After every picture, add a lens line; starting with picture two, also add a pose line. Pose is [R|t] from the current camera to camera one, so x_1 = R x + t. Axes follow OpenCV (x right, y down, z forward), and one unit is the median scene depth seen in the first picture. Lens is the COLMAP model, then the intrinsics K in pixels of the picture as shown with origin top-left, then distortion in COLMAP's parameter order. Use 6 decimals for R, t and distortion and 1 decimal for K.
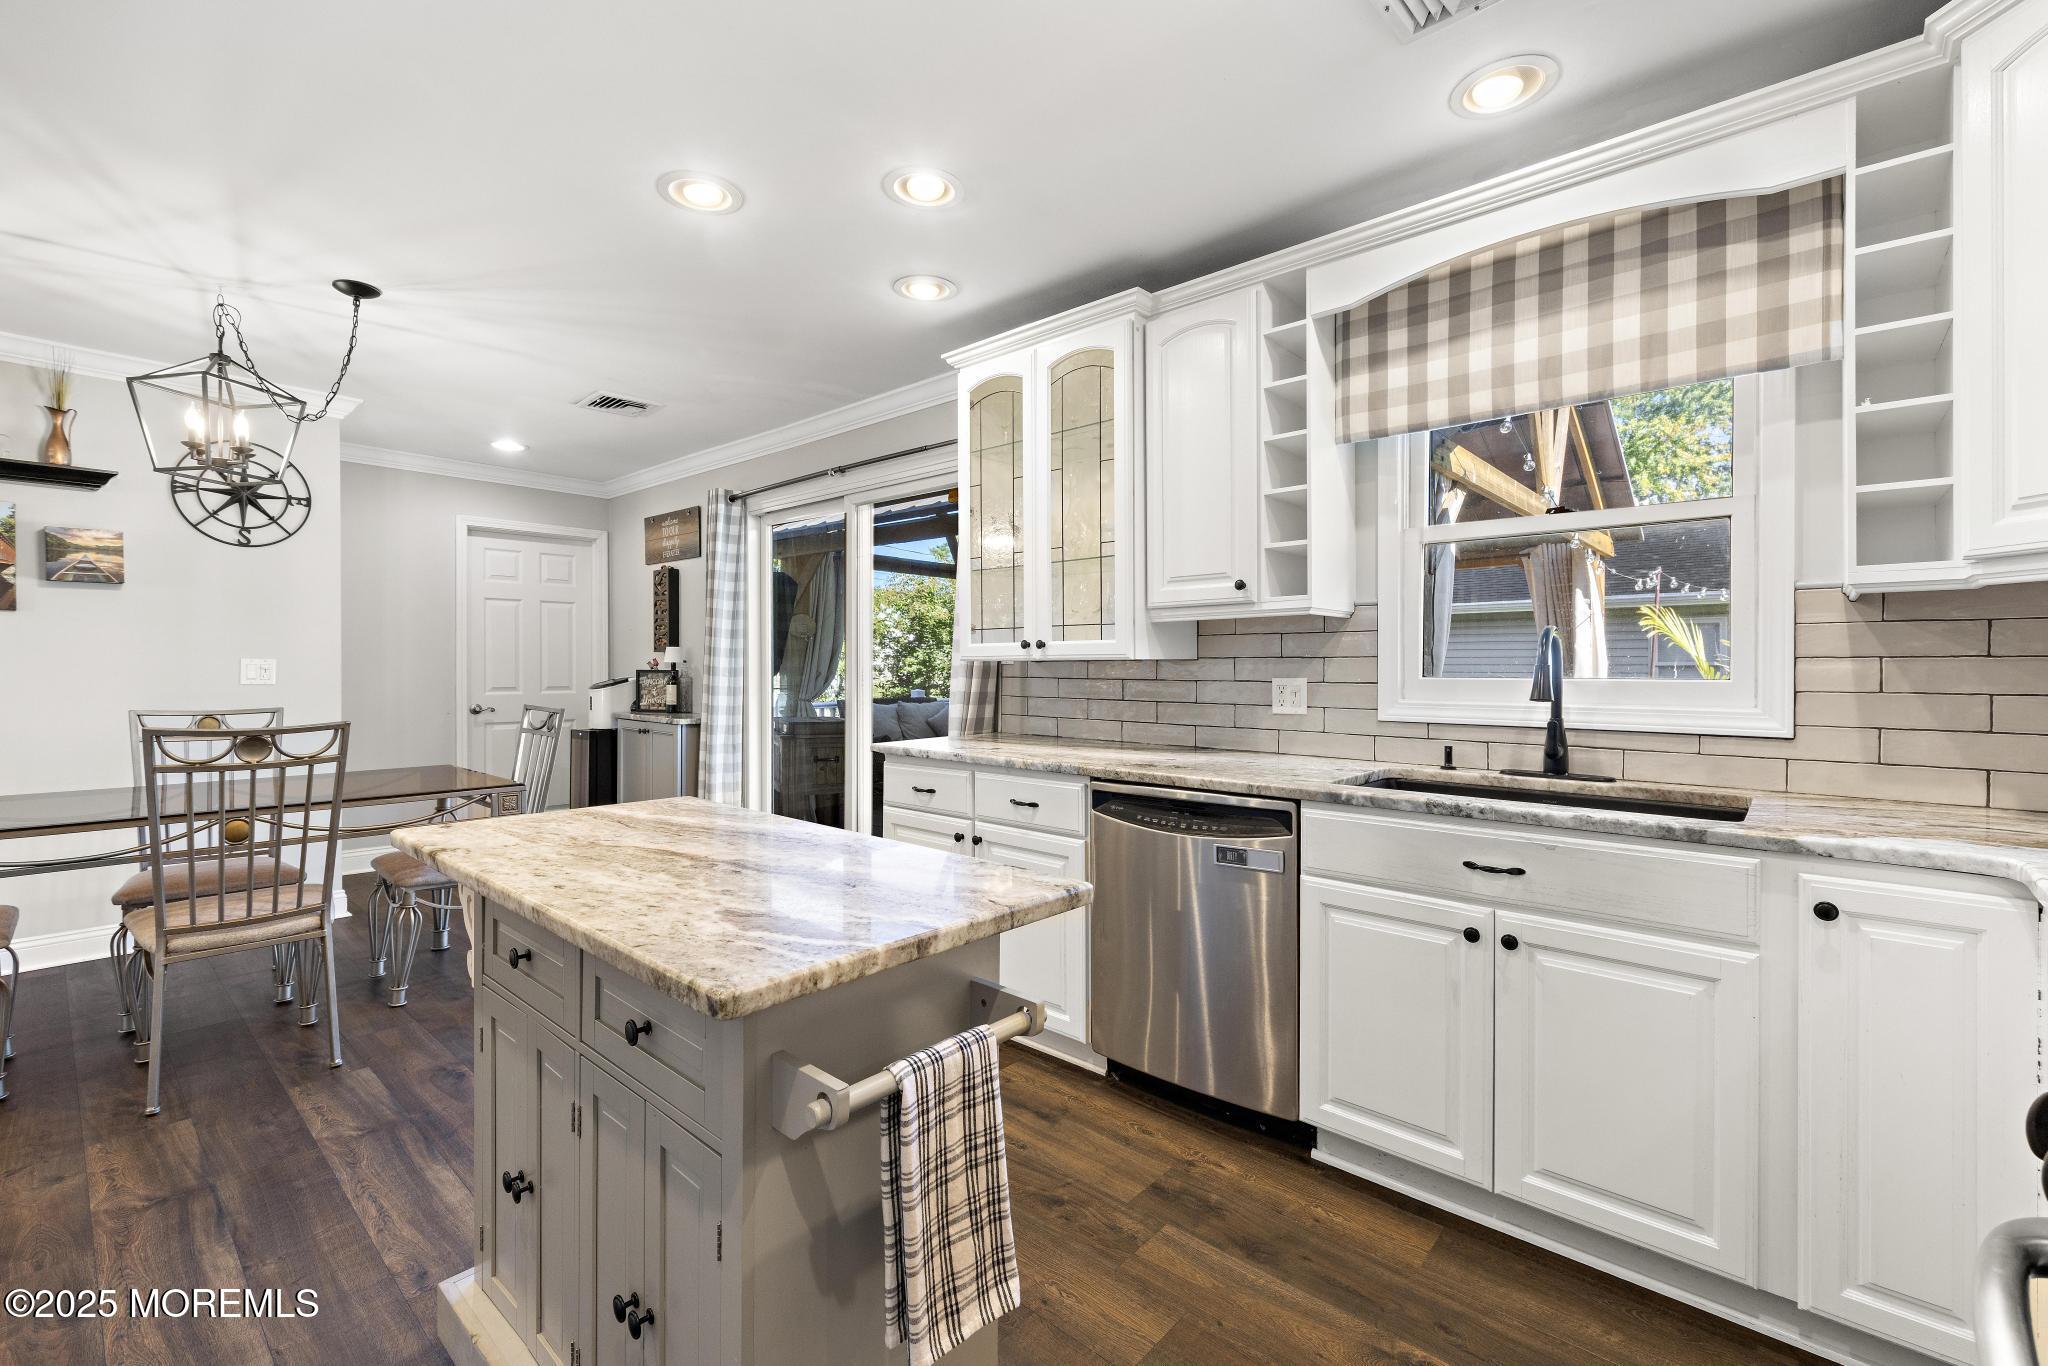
lens RADIAL K [[875.7, 0, 1024.0], [0, 875.7, 683.0], [0, 0, 1]] dist [-0.002431, -0.000175]
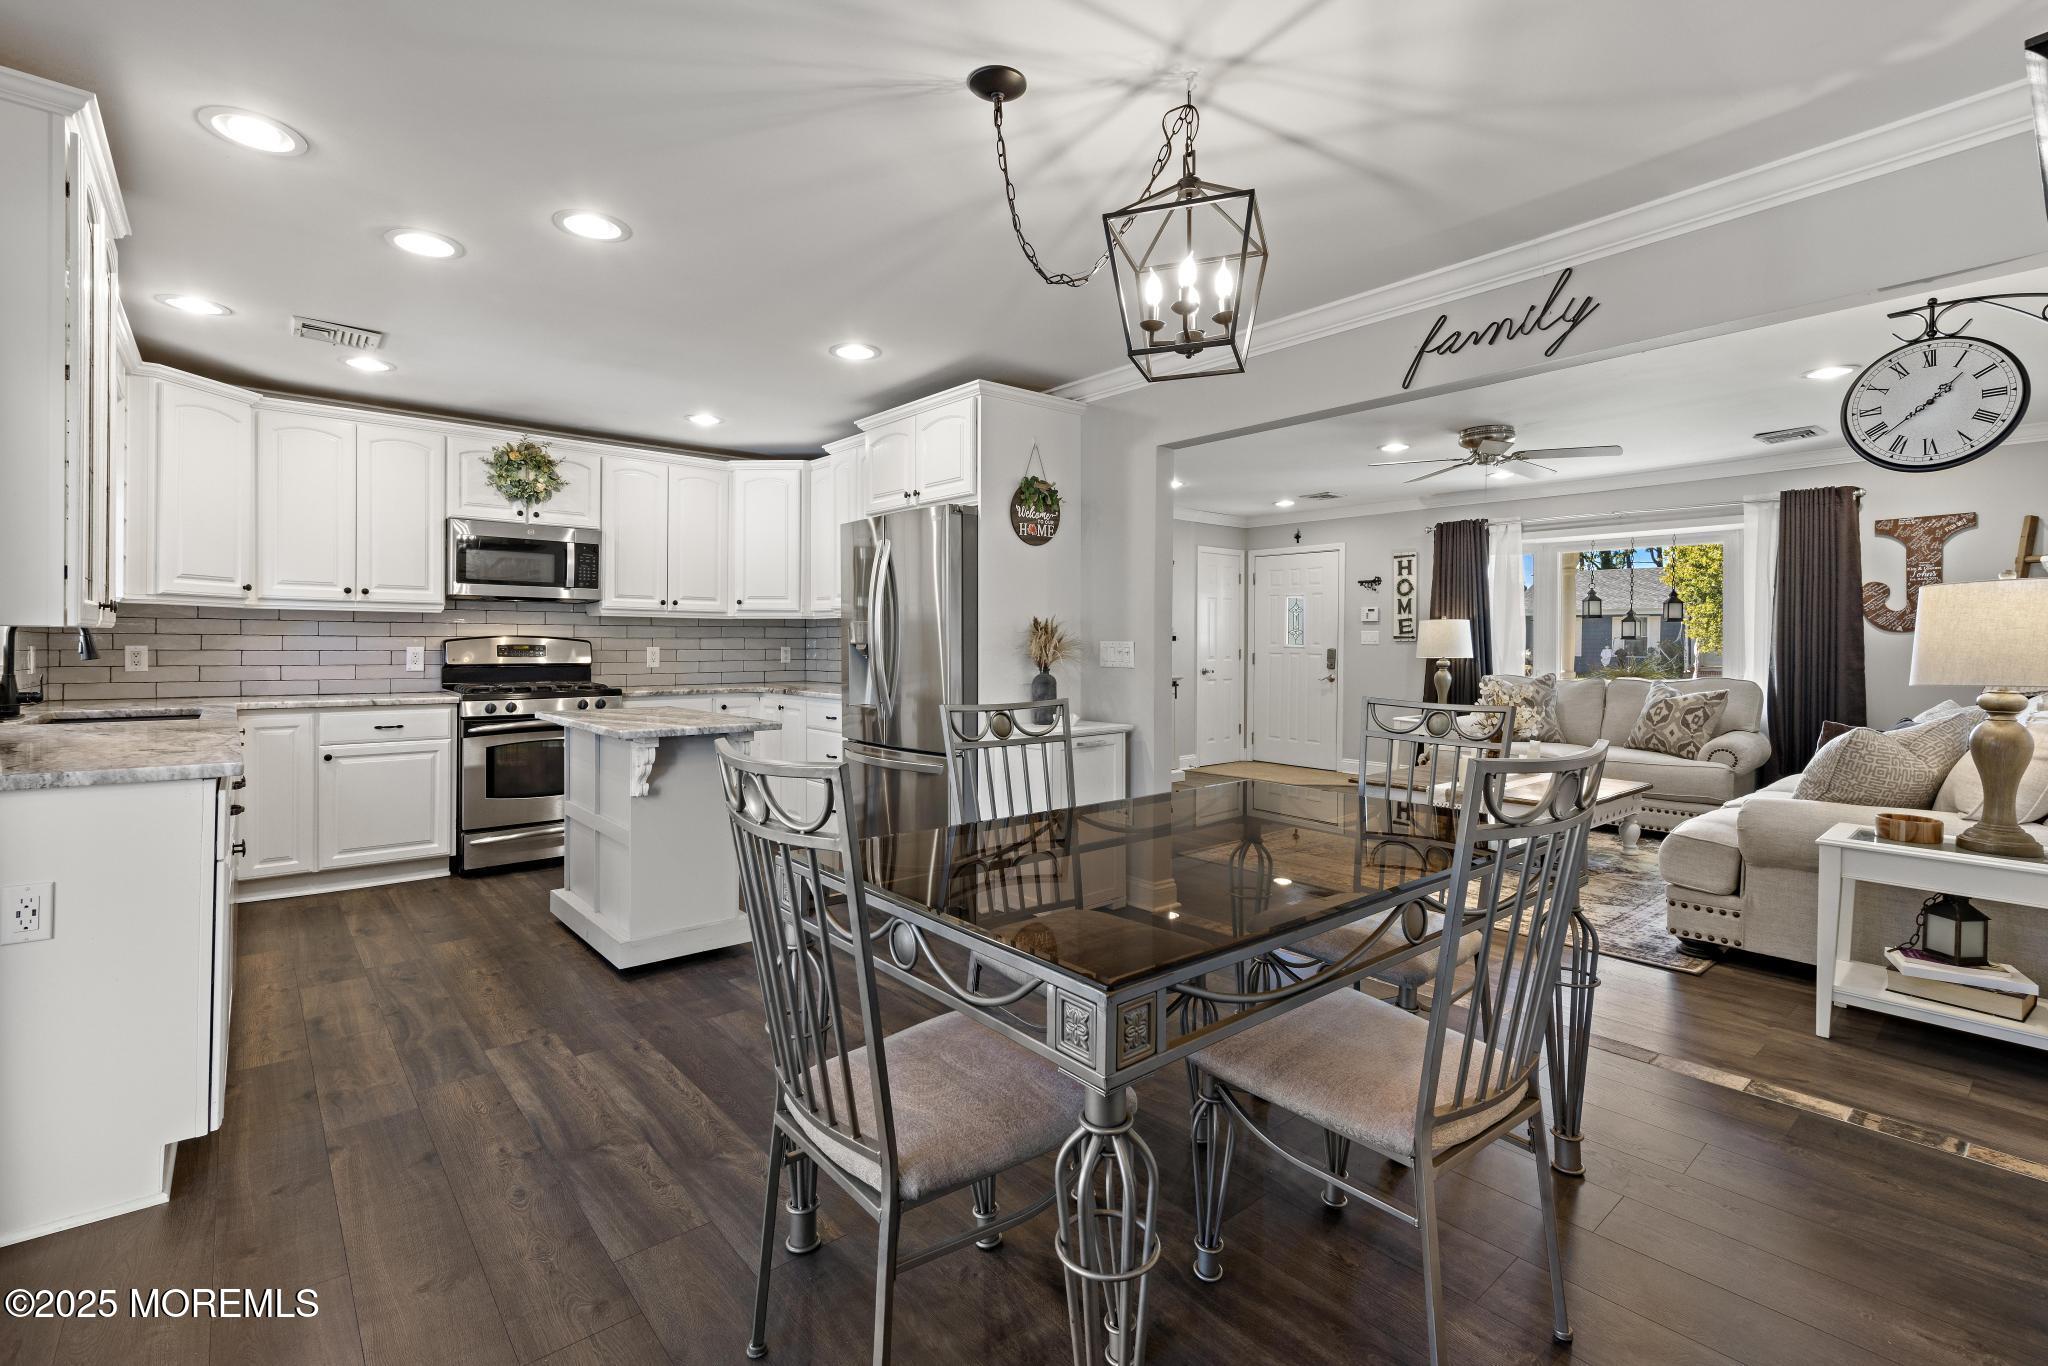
lens RADIAL K [[931.6, 0, 1020.4], [0, 931.6, 643.0], [0, 0, 1]] dist [0.000103, -0.000526]
pose [[-0.990749, -0.004871, 0.135617, -0.826770], [-0.002694, 0.999865, 0.016230, -0.026180], [-0.135677, 0.015714, -0.990628, 1.615912]]
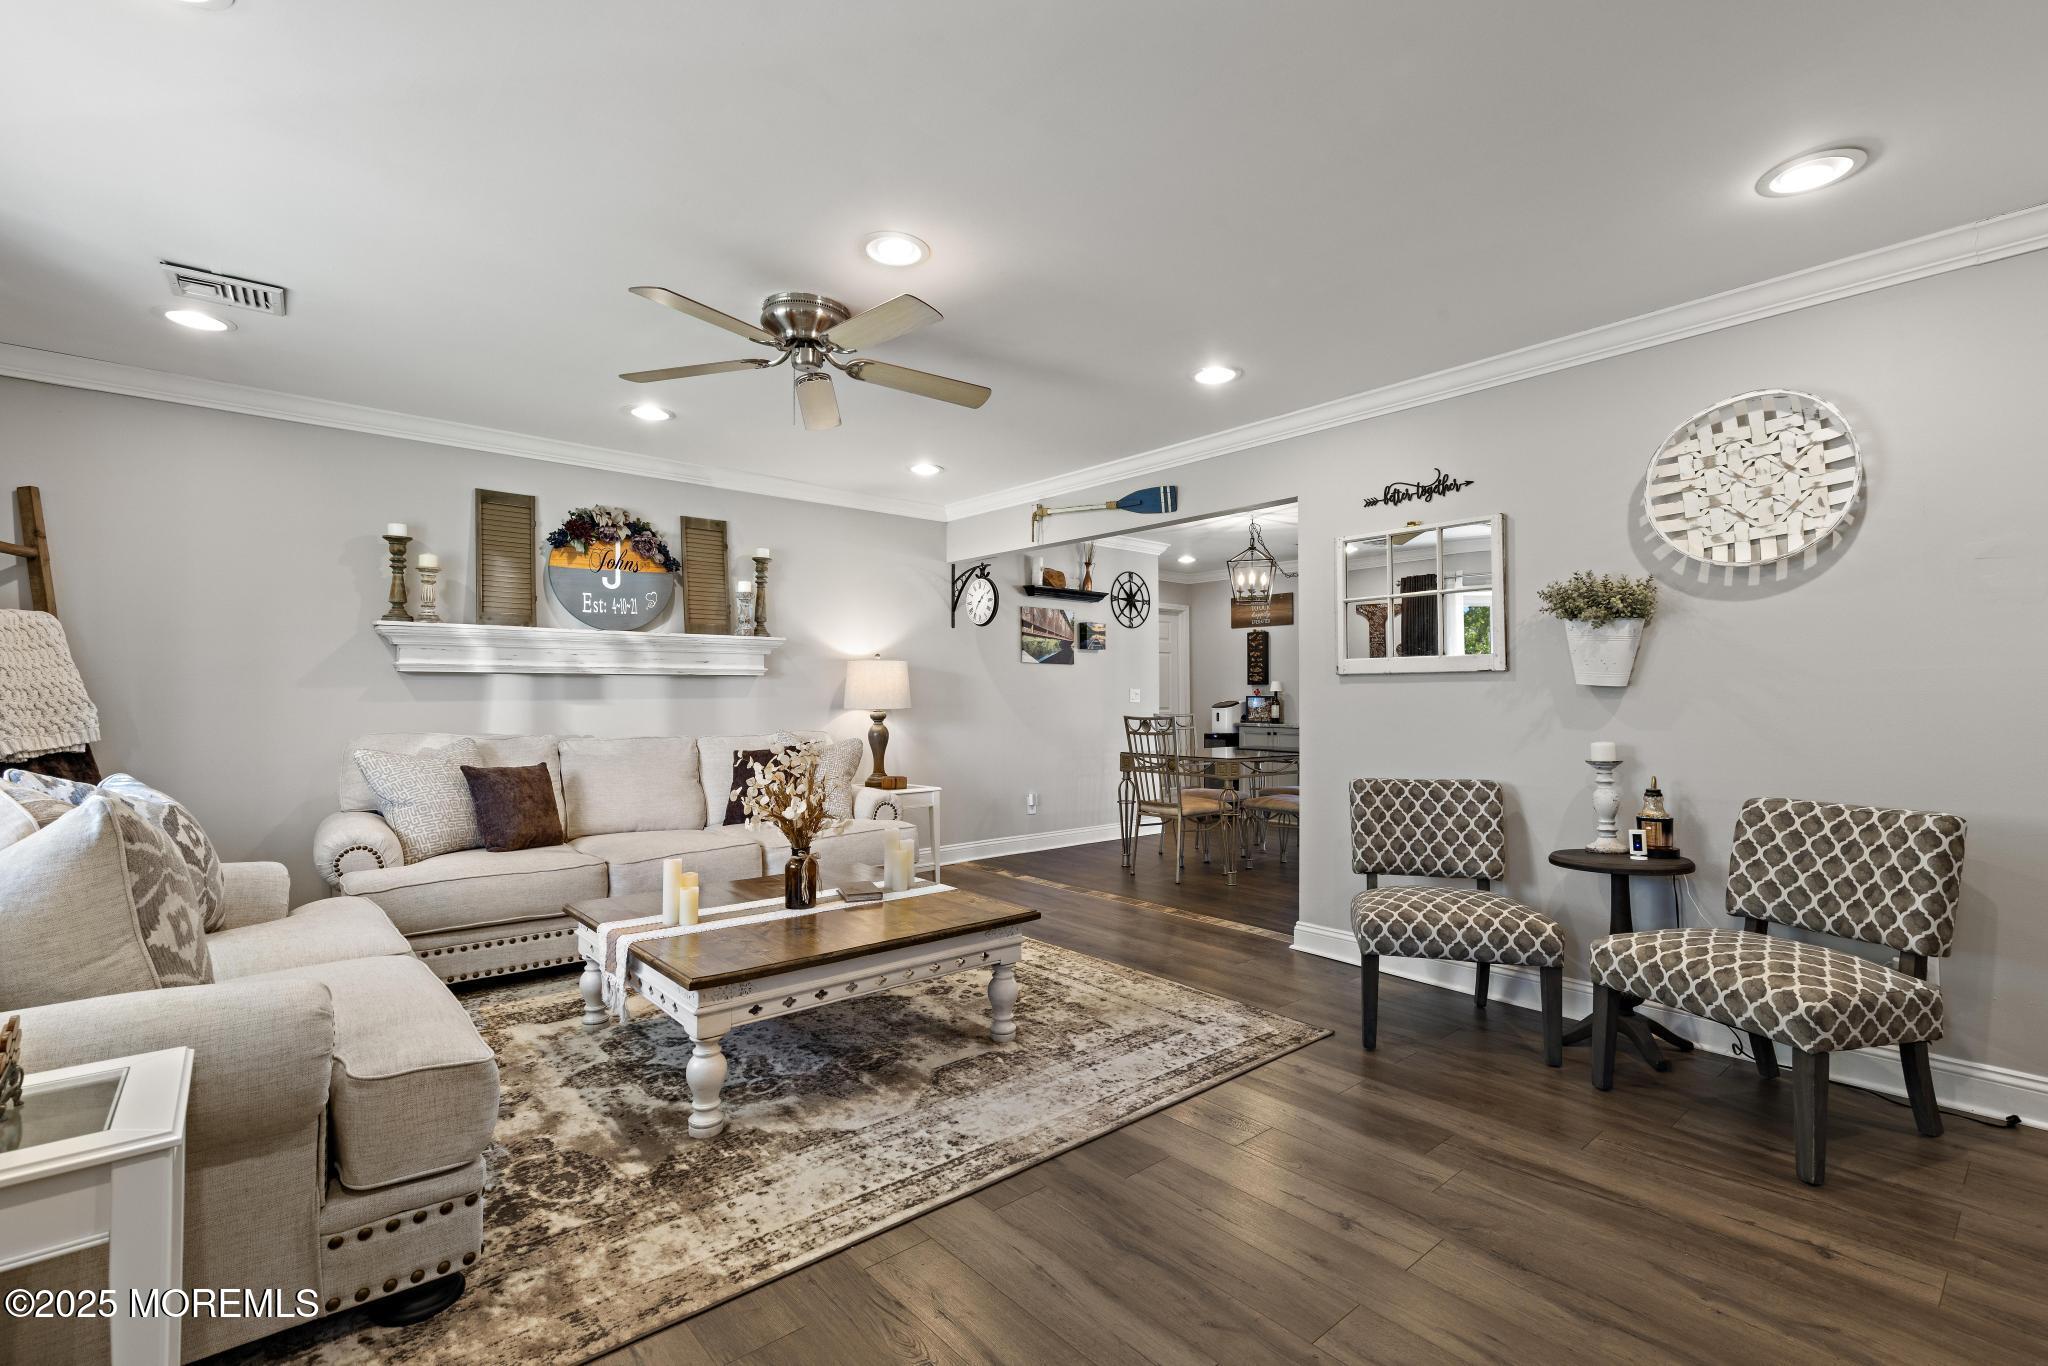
lens RADIAL K [[908.1, 0, 1049.7], [0, 908.1, 697.3], [0, 0, 1]] dist [0.037703, -0.000009]
pose [[0.991116, 0.004856, -0.132908, -1.110693], [-0.007783, 0.999738, -0.021510, 0.047573], [0.132769, 0.022353, 0.990895, -1.294397]]
